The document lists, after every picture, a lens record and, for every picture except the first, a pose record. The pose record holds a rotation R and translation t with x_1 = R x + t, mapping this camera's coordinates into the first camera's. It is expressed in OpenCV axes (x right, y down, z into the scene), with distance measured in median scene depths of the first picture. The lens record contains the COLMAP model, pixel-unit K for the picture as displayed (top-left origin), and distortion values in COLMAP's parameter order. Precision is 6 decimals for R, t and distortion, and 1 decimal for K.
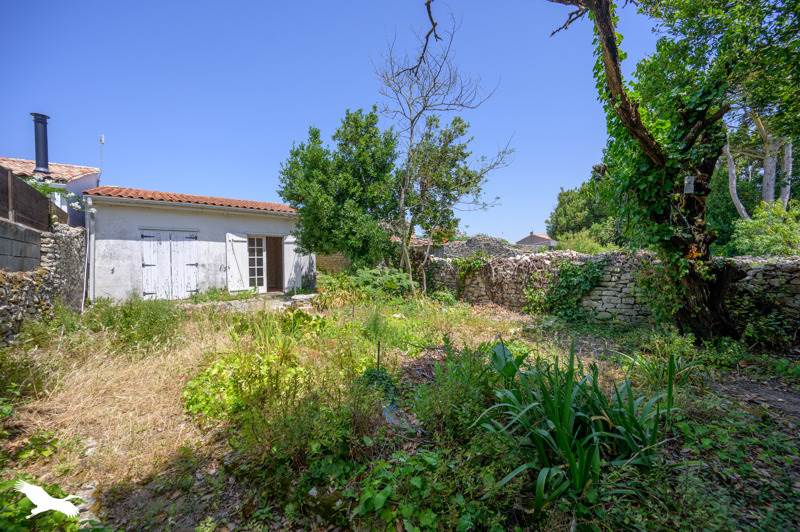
lens RADIAL K [[320.8, 0, 400.0], [0, 320.8, 266.0], [0, 0, 1]] dist [0.000508, 0.000191]
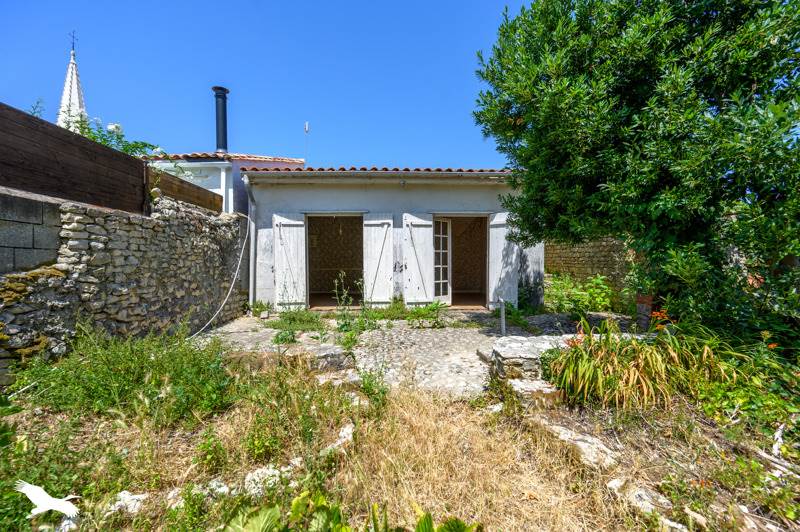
lens RADIAL K [[321.9, 0, 400.0], [0, 321.9, 266.0], [0, 0, 1]] dist [0.000584, 0.000053]
pose [[0.800348, 0.022612, -0.599109, -0.169084], [-0.016237, 0.999739, 0.016041, -0.007512], [0.599316, -0.003110, 0.800506, 0.529469]]
